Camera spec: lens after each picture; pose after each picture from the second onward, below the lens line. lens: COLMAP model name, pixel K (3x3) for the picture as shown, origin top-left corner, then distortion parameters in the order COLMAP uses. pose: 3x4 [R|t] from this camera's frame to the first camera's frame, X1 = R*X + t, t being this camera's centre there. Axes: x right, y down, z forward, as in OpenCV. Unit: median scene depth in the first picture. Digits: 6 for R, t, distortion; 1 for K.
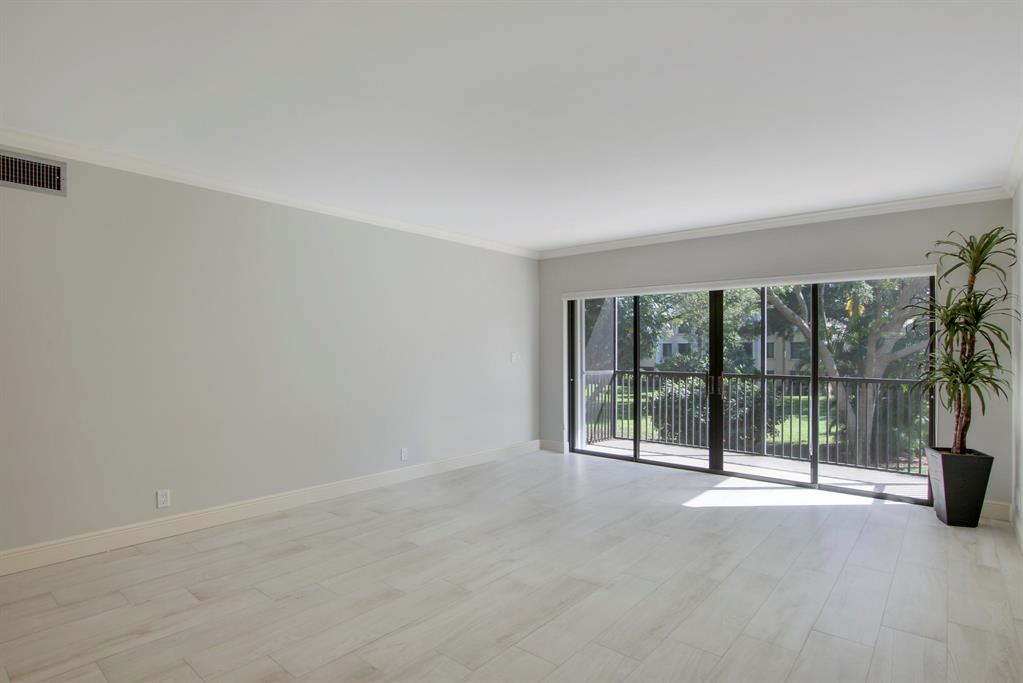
lens RADIAL K [[526.5, 0, 514.3], [0, 526.5, 344.8], [0, 0, 1]] dist [-0.012136, 0.000009]
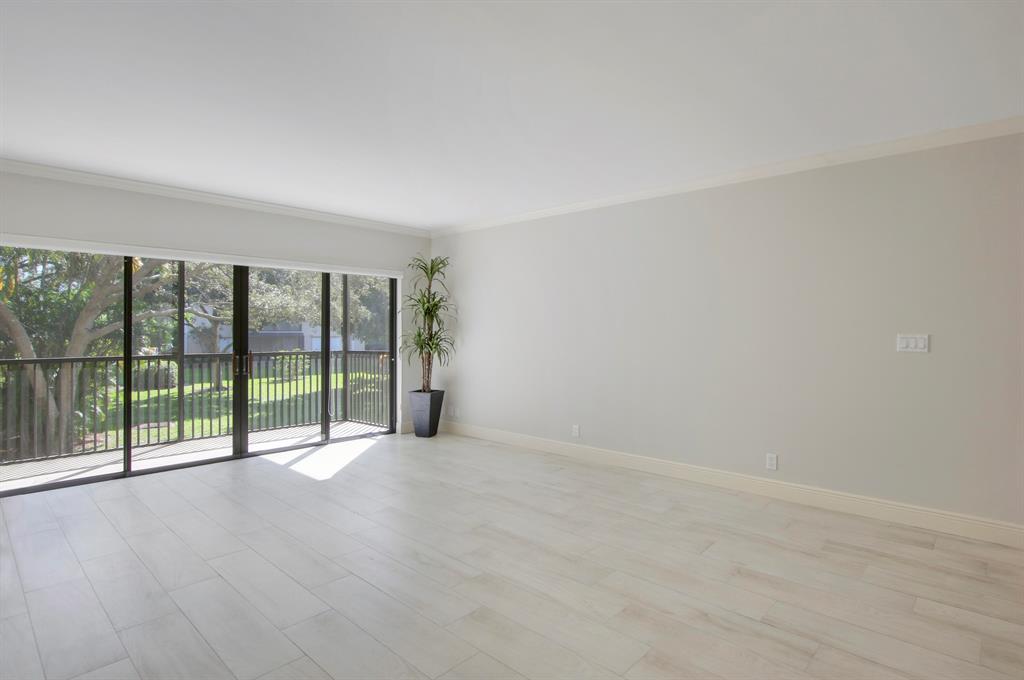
lens RADIAL K [[530.0, 0, 515.2], [0, 530.0, 331.7], [0, 0, 1]] dist [-0.008367, 0.000047]
pose [[0.052731, -0.007805, 0.998578, -0.660740], [-0.010753, 0.999907, 0.008383, 0.002958], [-0.998551, -0.011179, 0.052642, 0.549752]]
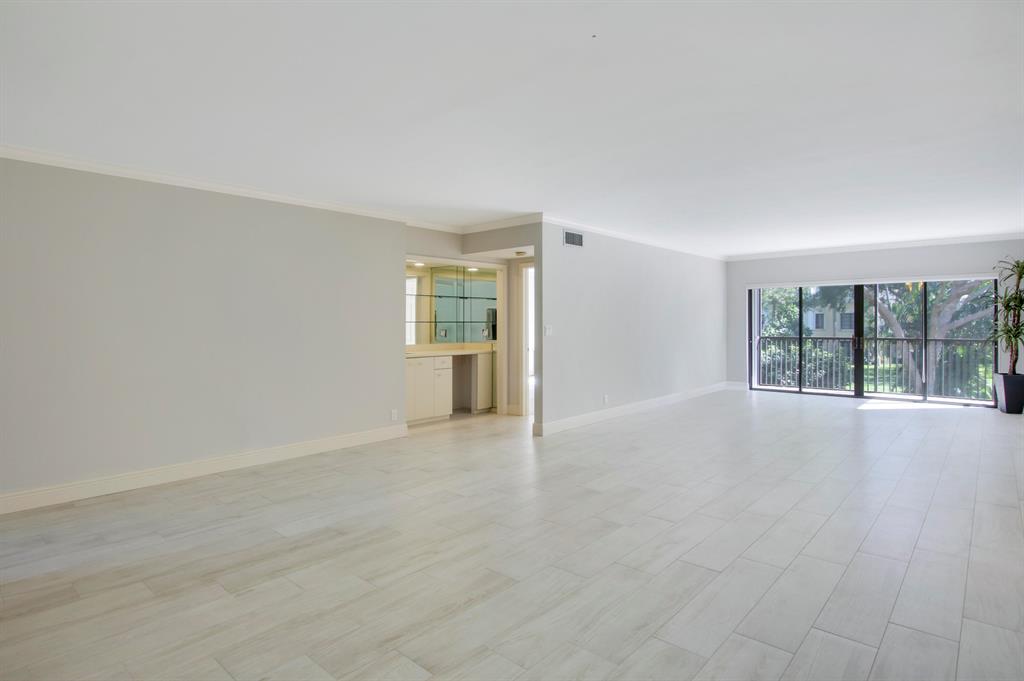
lens RADIAL K [[547.1, 0, 529.3], [0, 547.1, 320.0], [0, 0, 1]] dist [-0.007934, -0.001124]
pose [[0.999855, -0.009221, -0.014334, -0.729124], [0.009268, 0.999952, 0.003180, -0.011106], [0.014304, -0.003312, 0.999892, -0.835035]]
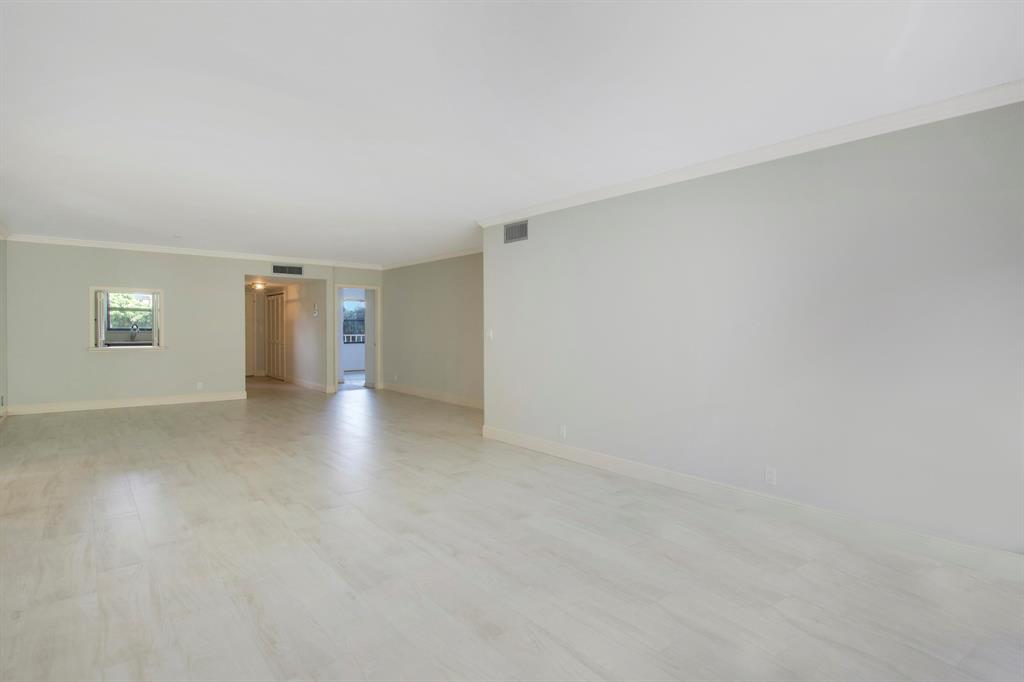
lens RADIAL K [[530.0, 0, 515.2], [0, 530.0, 332.7], [0, 0, 1]] dist [-0.008367, 0.000047]
pose [[-0.187000, 0.004861, -0.982348, 0.626564], [0.002631, 0.999987, 0.004448, 0.011384], [0.982356, -0.001753, -0.187010, 0.901829]]
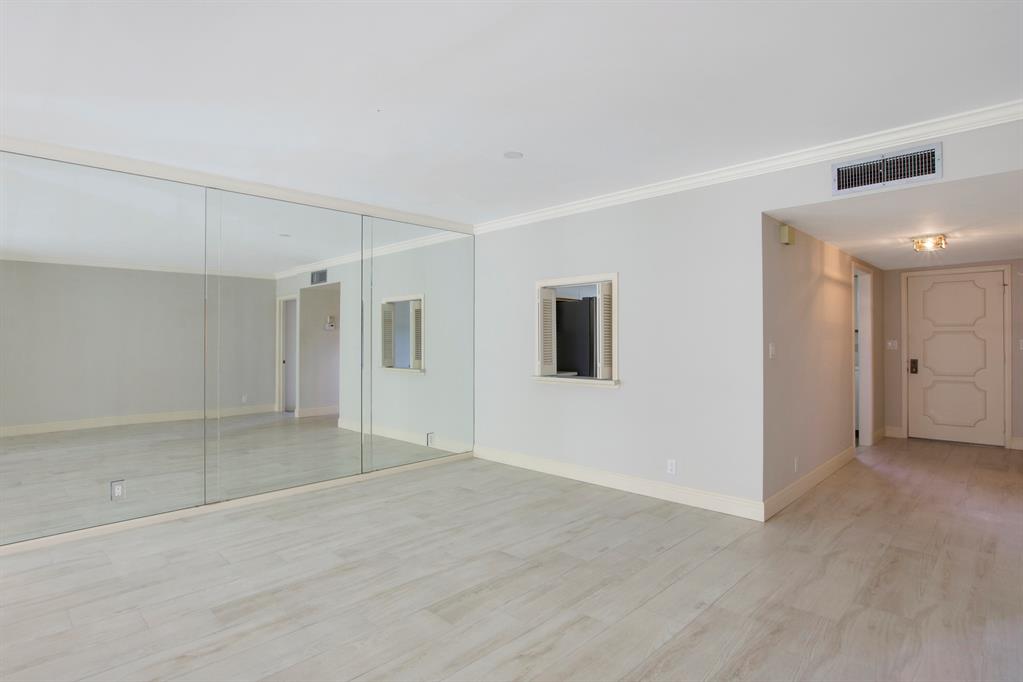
lens RADIAL K [[526.5, 0, 514.3], [0, 526.5, 344.3], [0, 0, 1]] dist [-0.012136, 0.000009]
pose [[-0.997225, 0.002545, 0.074402, -0.889489], [0.002287, 0.999991, -0.003551, 0.000783], [-0.074410, -0.003371, -0.997222, 0.327212]]
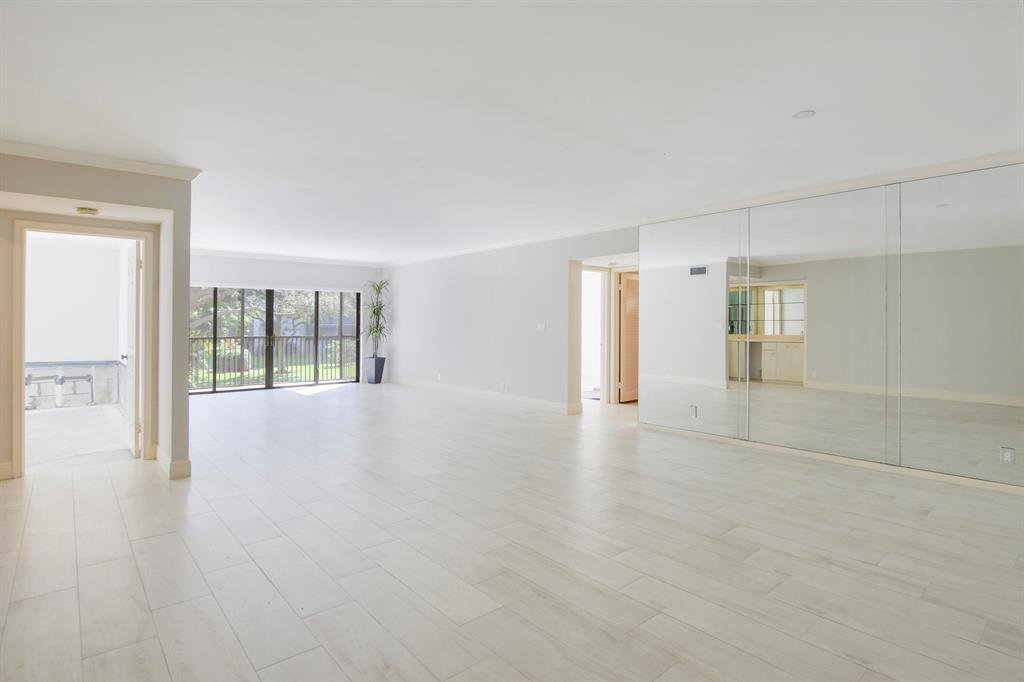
lens RADIAL K [[536.7, 0, 526.8], [0, 536.7, 320.4], [0, 0, 1]] dist [-0.017658, 0.001973]
pose [[0.151142, -0.000229, 0.988512, -1.601393], [-0.008433, 0.999963, 0.001521, -0.006036], [-0.988476, -0.008566, 0.151135, -0.202977]]
